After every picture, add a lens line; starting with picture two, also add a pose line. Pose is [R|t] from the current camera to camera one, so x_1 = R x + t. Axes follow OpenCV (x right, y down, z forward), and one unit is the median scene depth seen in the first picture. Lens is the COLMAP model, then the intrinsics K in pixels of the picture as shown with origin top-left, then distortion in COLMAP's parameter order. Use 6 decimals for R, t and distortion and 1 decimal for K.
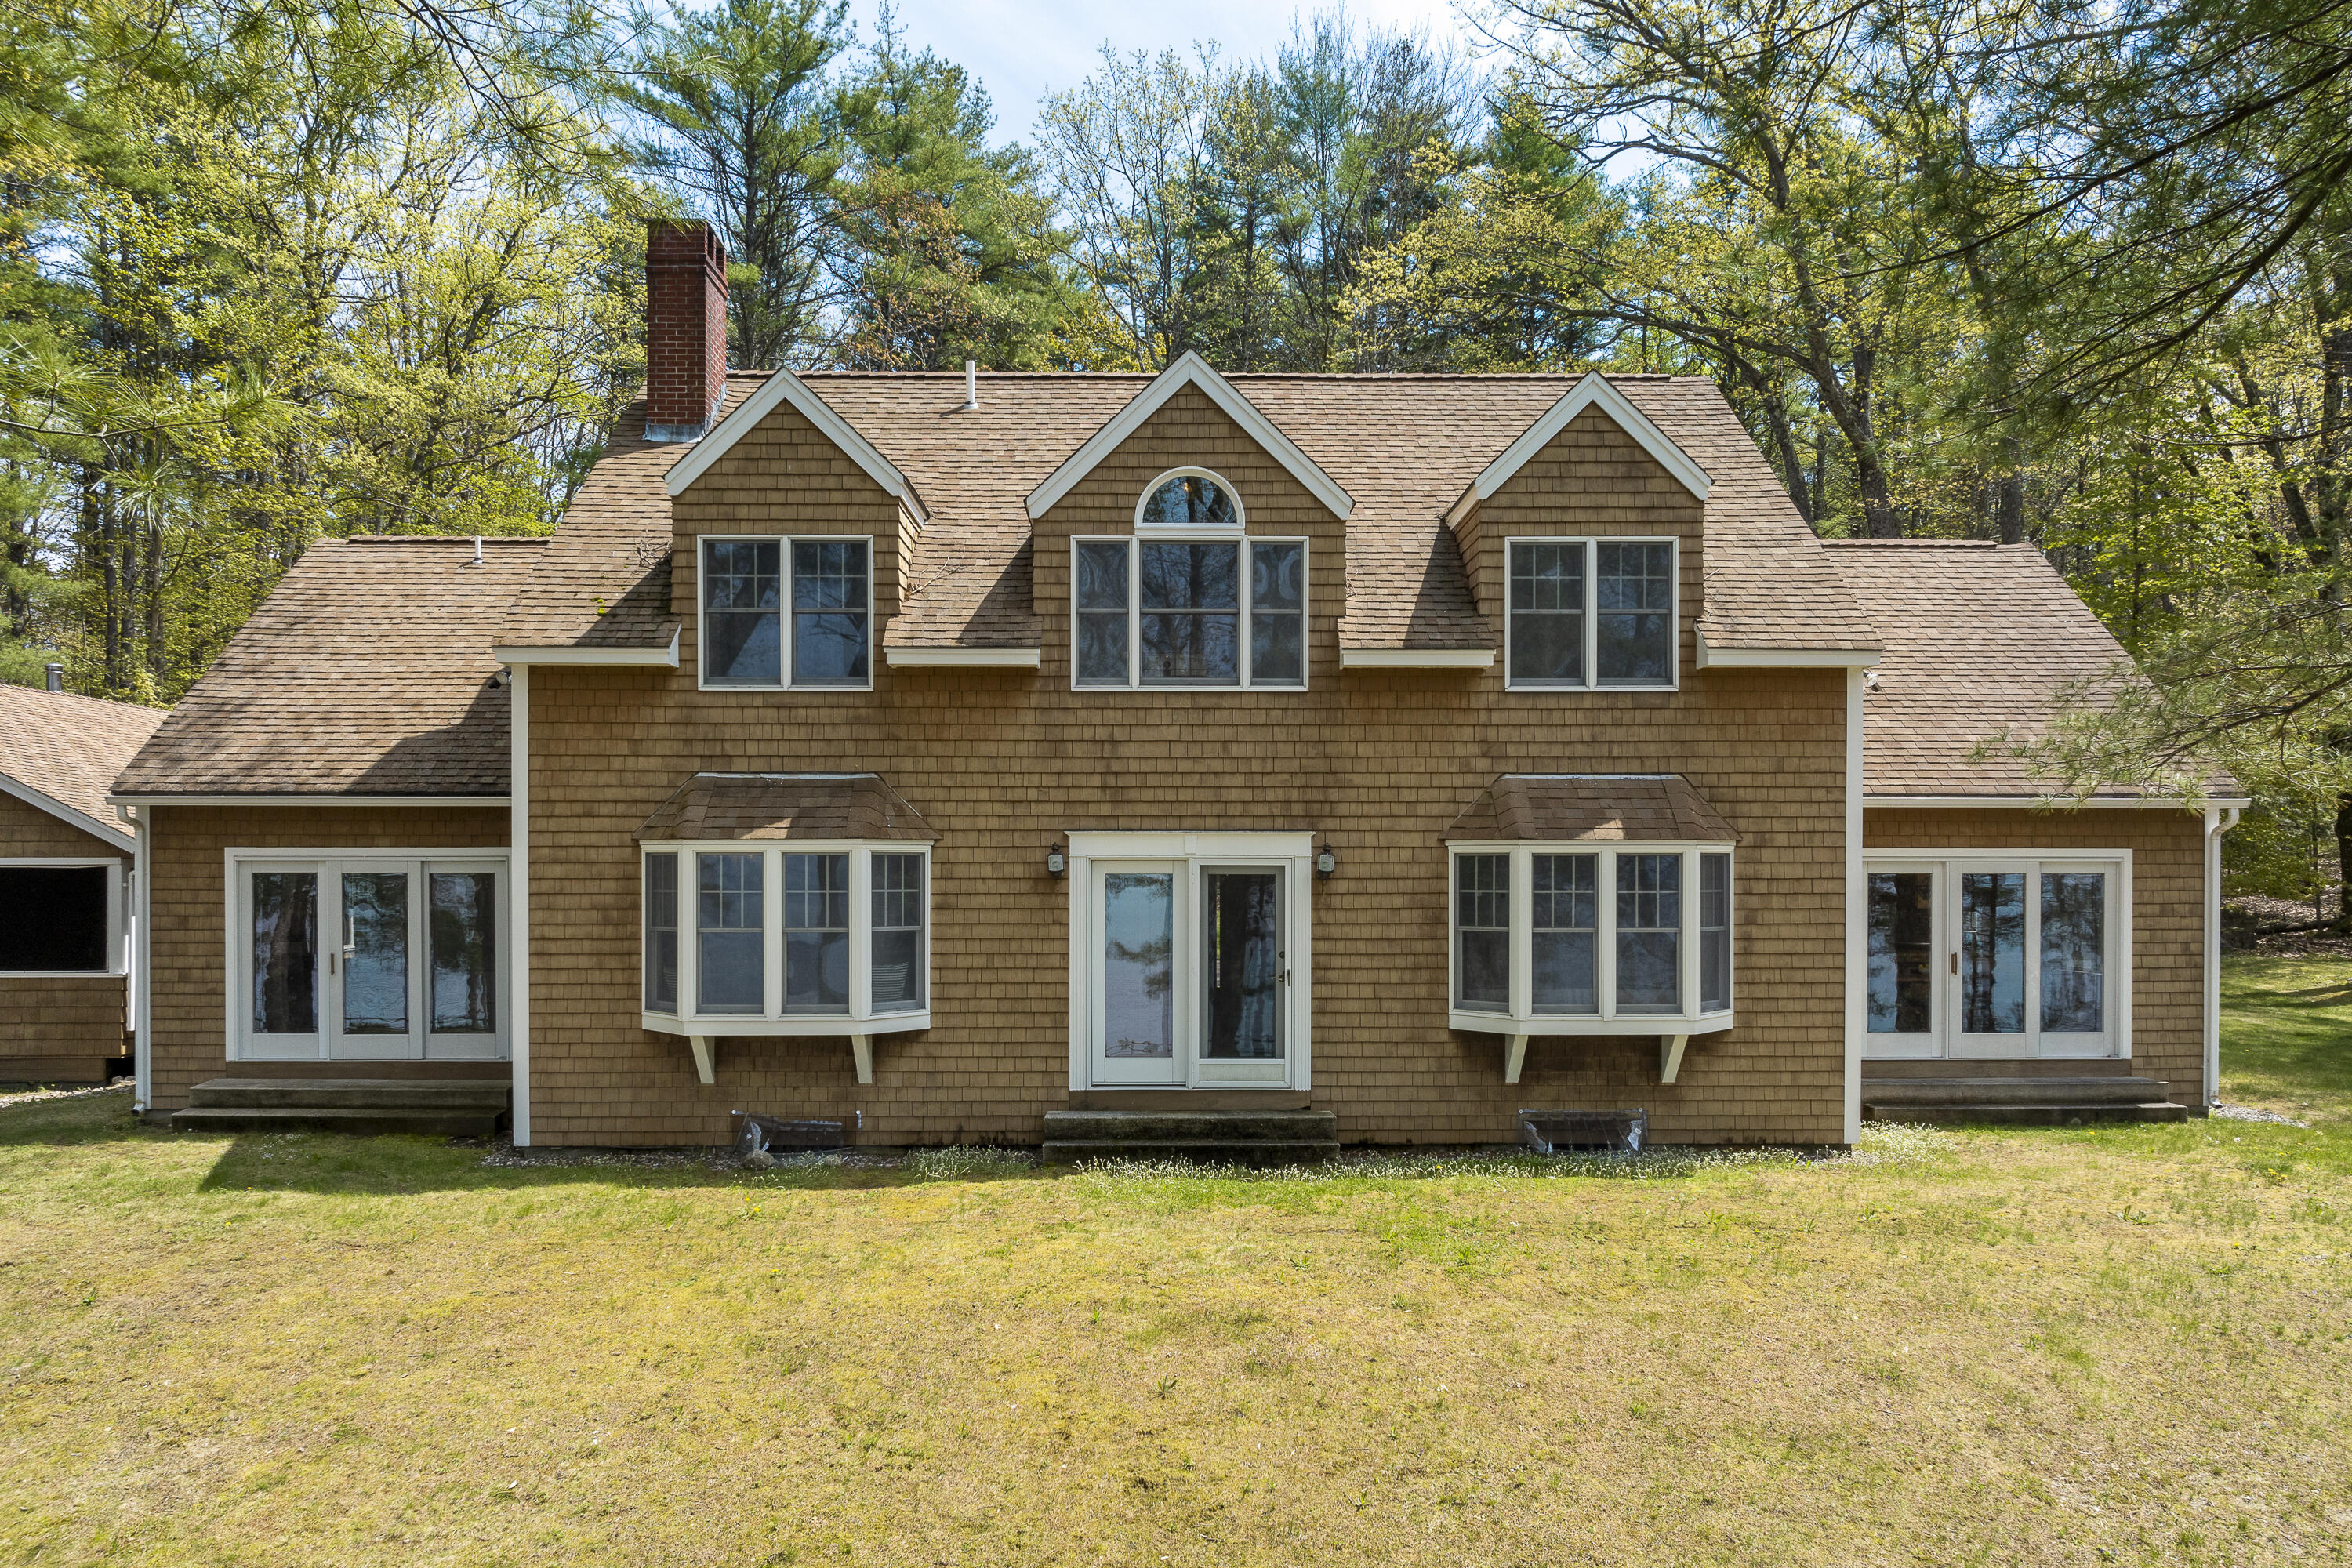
lens RADIAL K [[1610.7, 0, 1173.4], [0, 1610.7, 880.5], [0, 0, 1]] dist [-0.002264, -0.005655]
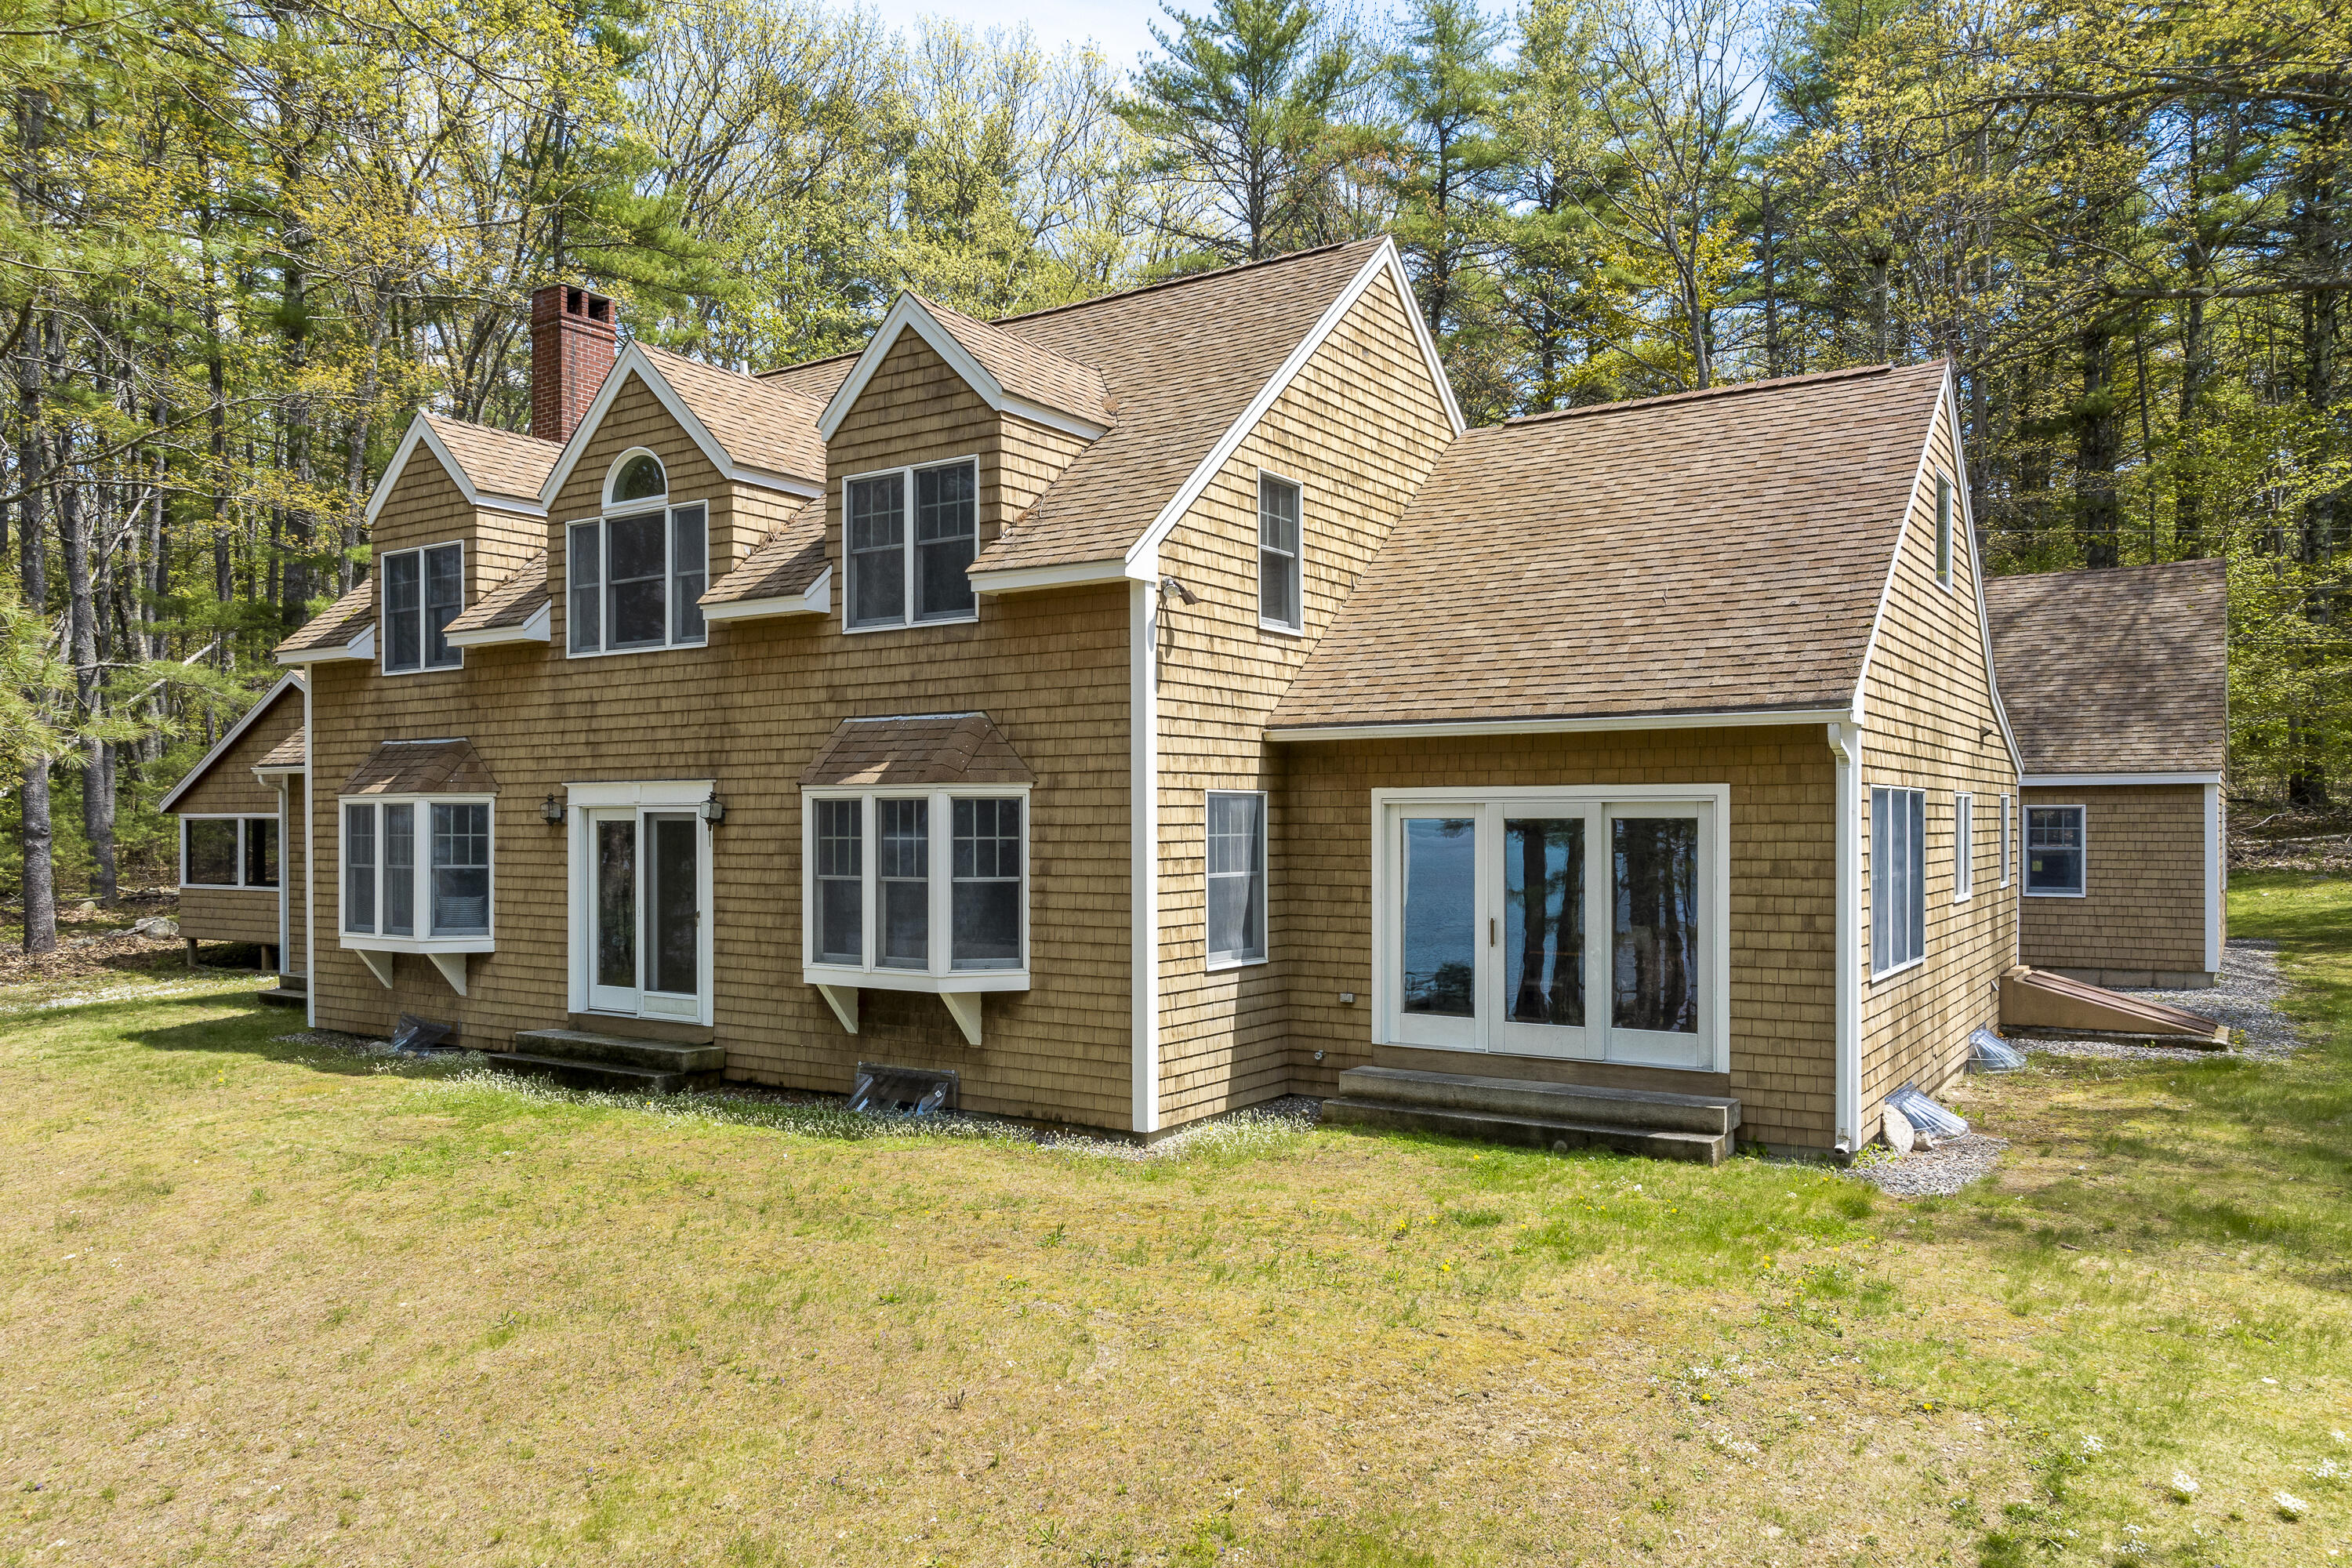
lens RADIAL K [[1653.0, 0, 1174.1], [0, 1653.0, 827.0], [0, 0, 1]] dist [0.003731, -0.000097]
pose [[0.823960, 0.000558, -0.566648, 0.944664], [-0.000751, 1.000000, -0.000107, 0.000184], [0.566648, 0.000514, 0.823960, 0.283468]]
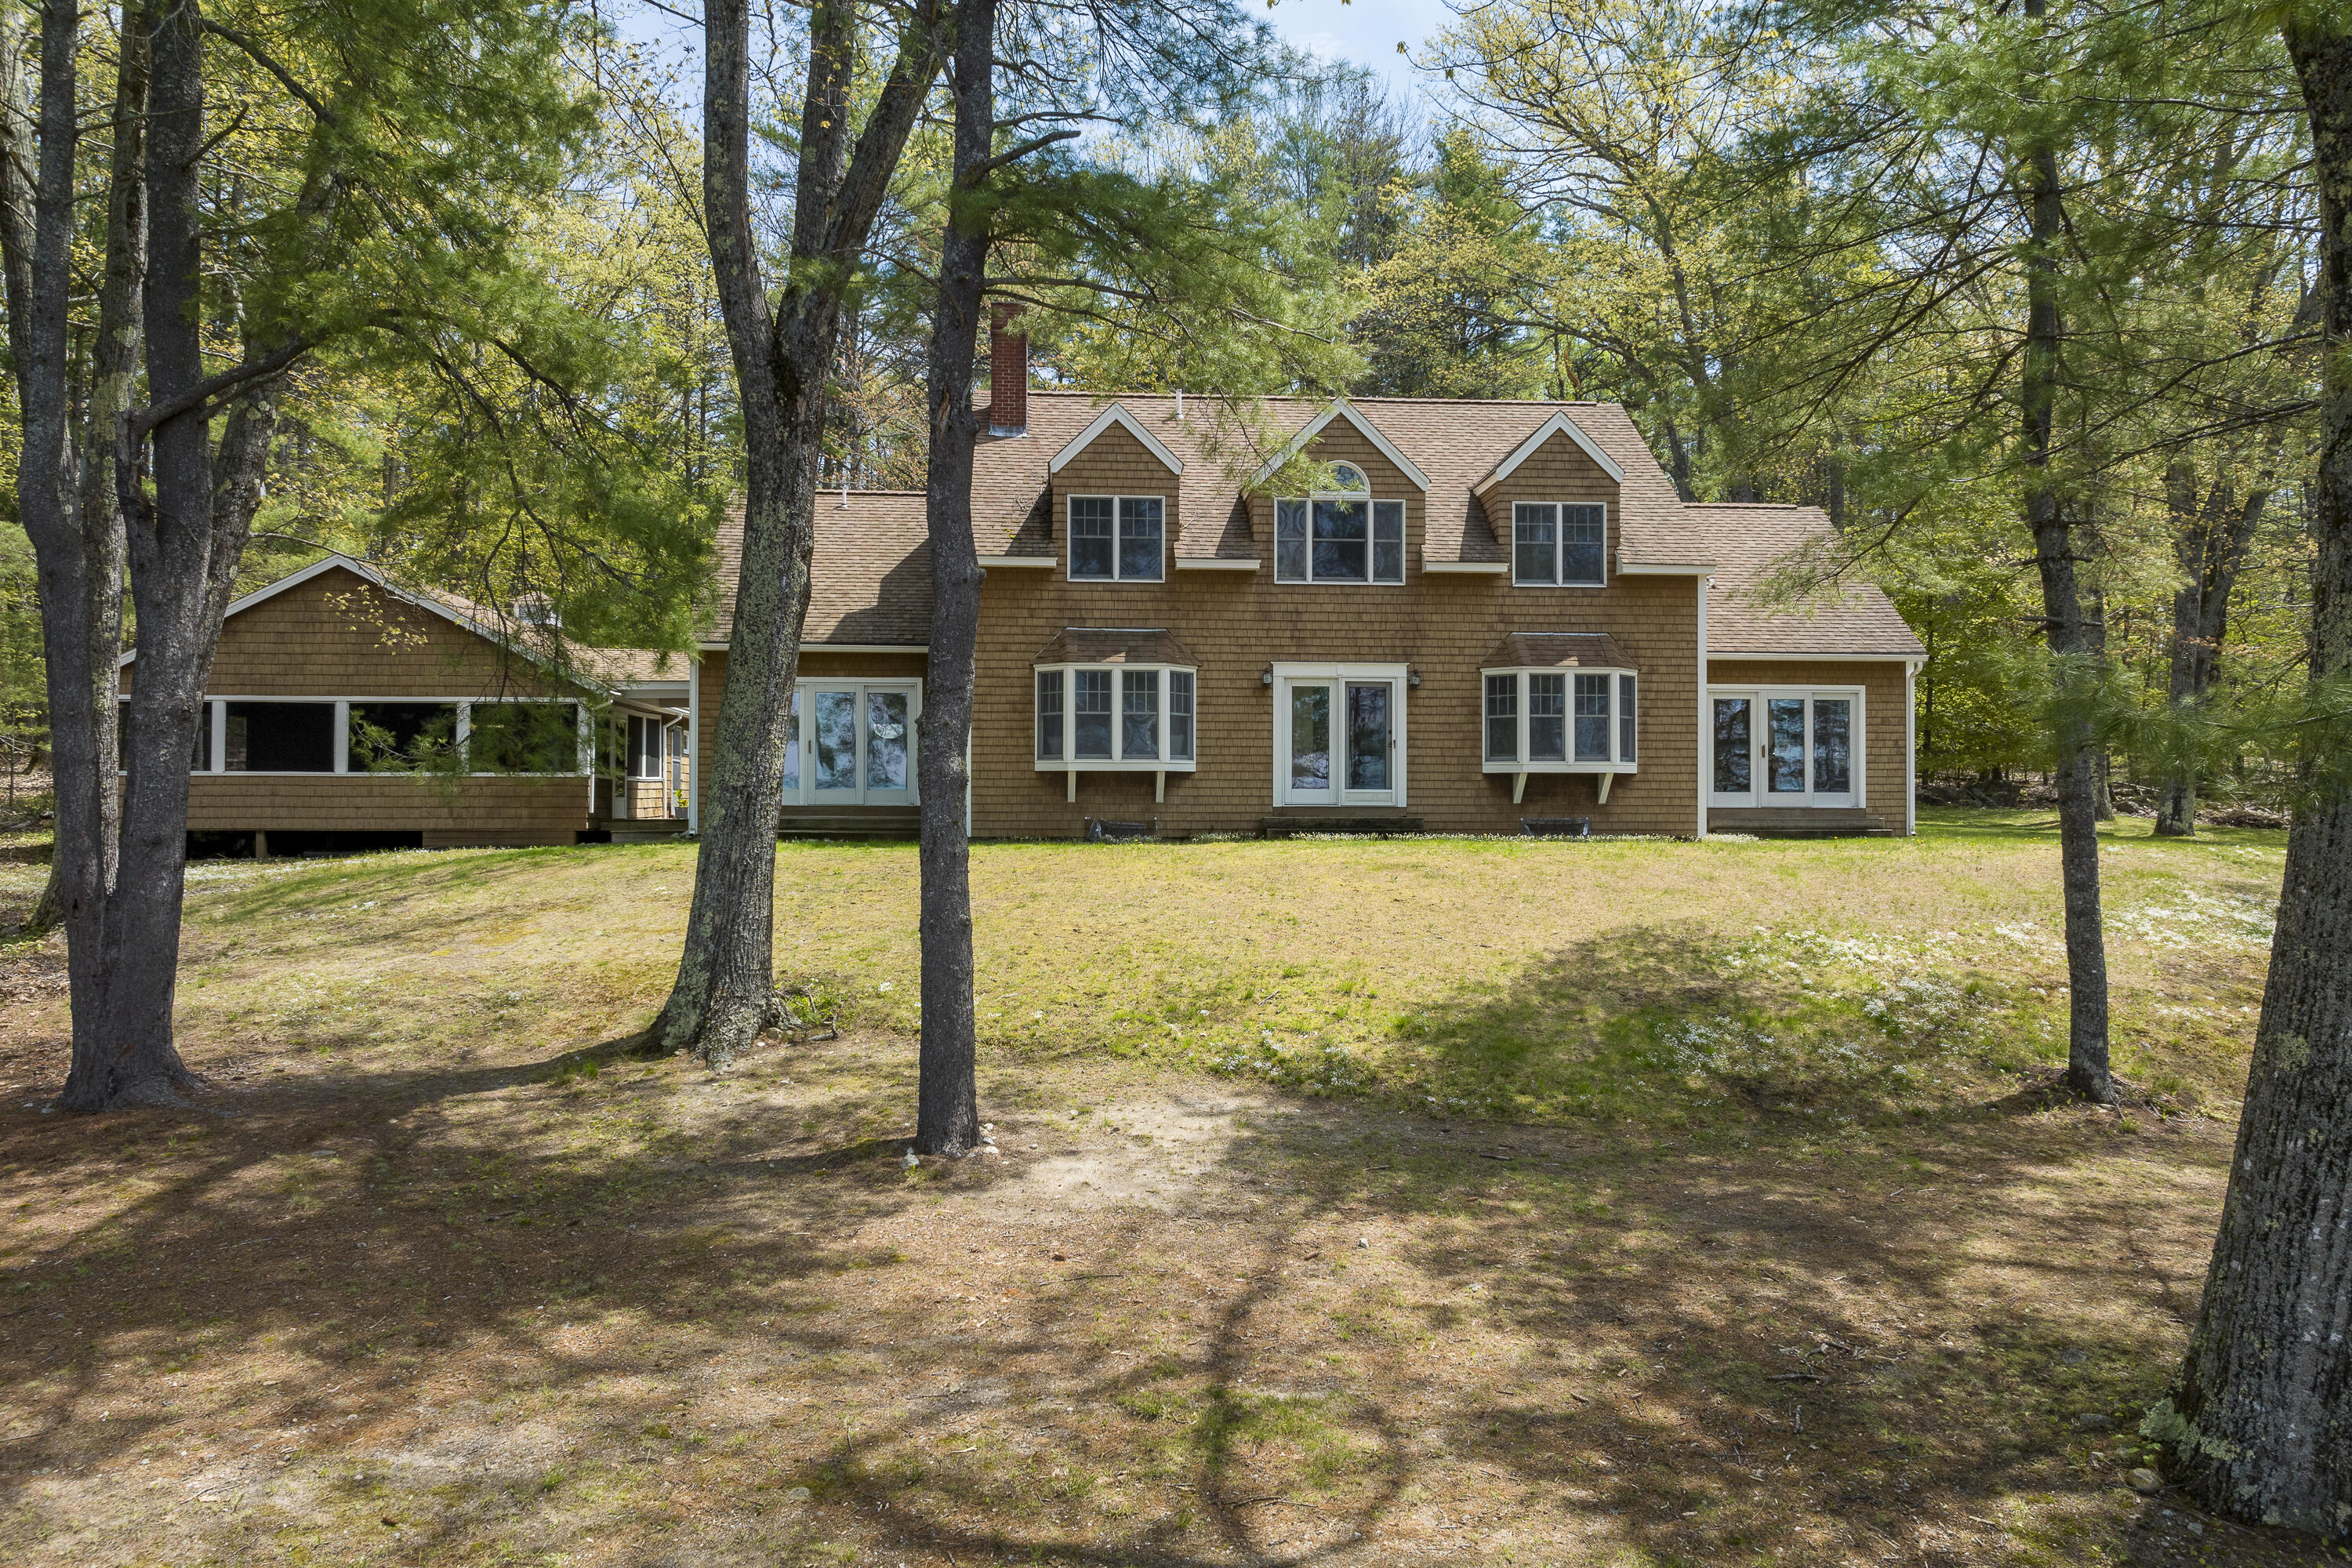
lens RADIAL K [[1582.5, 0, 1176.0], [0, 1582.5, 784.0], [0, 0, 1]] dist [0.000314, -0.000783]
pose [[0.998486, 0.003076, 0.054925, -0.268929], [-0.001824, 0.999738, -0.022835, 0.145843], [-0.054981, 0.022700, 0.998229, -0.750073]]
